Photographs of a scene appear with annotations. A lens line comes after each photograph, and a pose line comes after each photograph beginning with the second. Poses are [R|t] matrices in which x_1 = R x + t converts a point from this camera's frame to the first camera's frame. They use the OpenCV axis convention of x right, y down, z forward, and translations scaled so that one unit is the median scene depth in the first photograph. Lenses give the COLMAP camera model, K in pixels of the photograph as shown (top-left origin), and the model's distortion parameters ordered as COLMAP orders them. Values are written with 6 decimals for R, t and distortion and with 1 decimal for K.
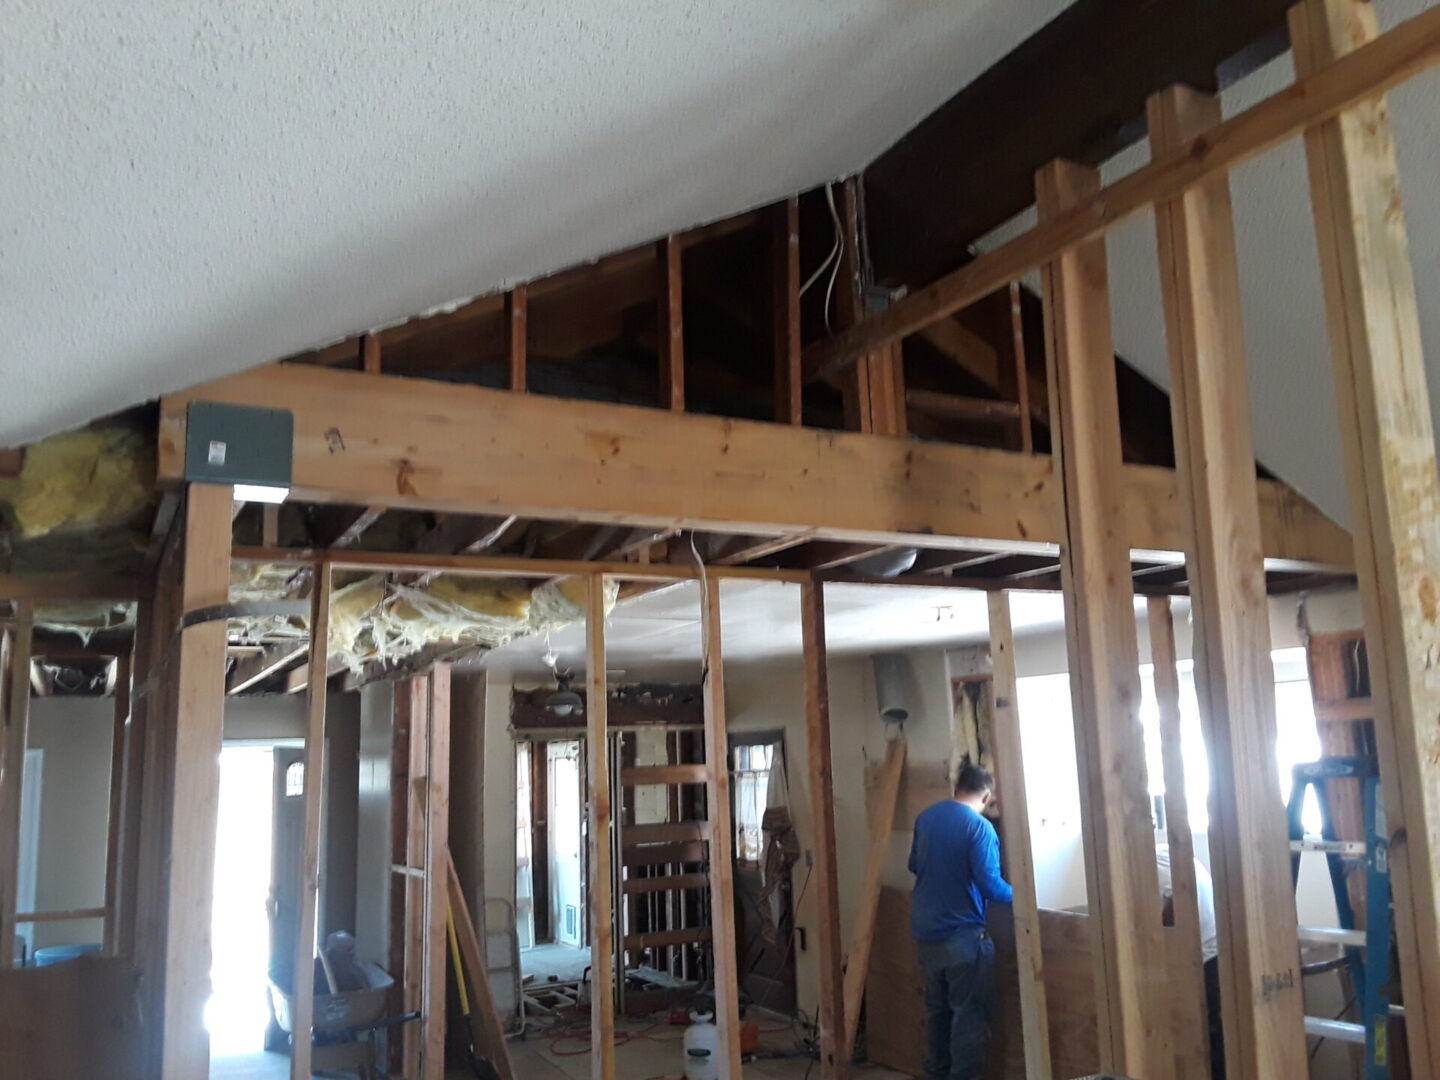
lens RADIAL K [[1179.0, 0, 720.0], [0, 1179.0, 540.0], [0, 0, 1]] dist [0.000259, 0.000151]
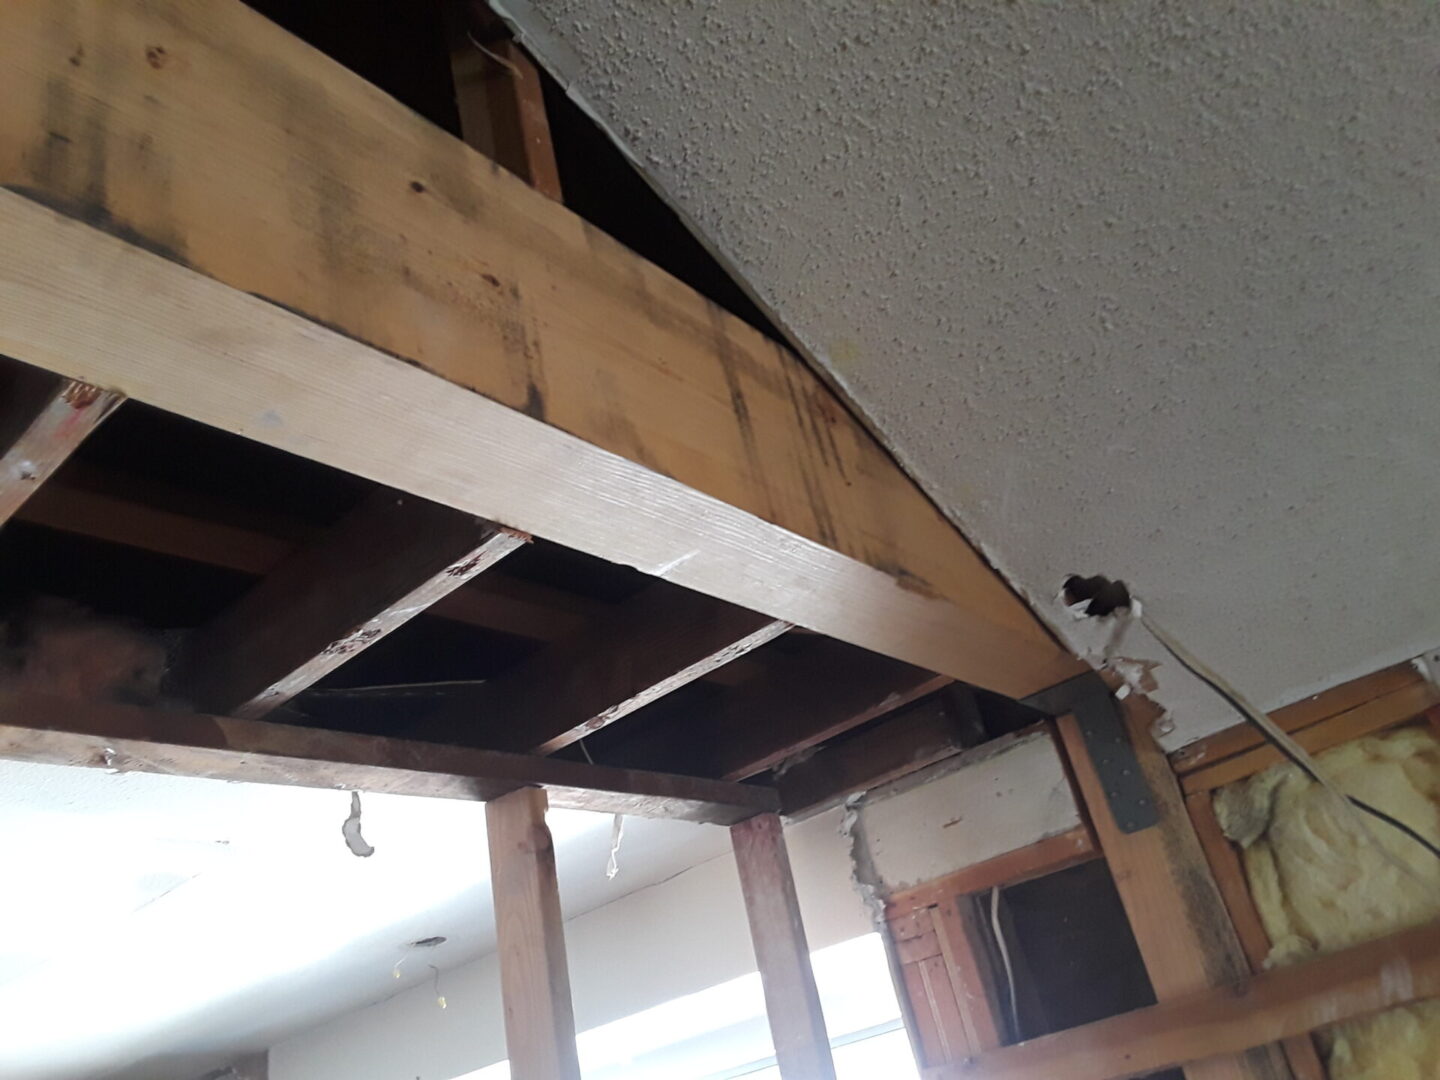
lens RADIAL K [[1156.2, 0, 720.0], [0, 1156.2, 540.0], [0, 0, 1]] dist [0.209211, -0.000206]
pose [[0.909135, 0.030642, 0.415372, 0.261091], [0.121239, 0.934634, -0.334306, 0.096261], [-0.398465, 0.354288, 0.845994, 0.610861]]
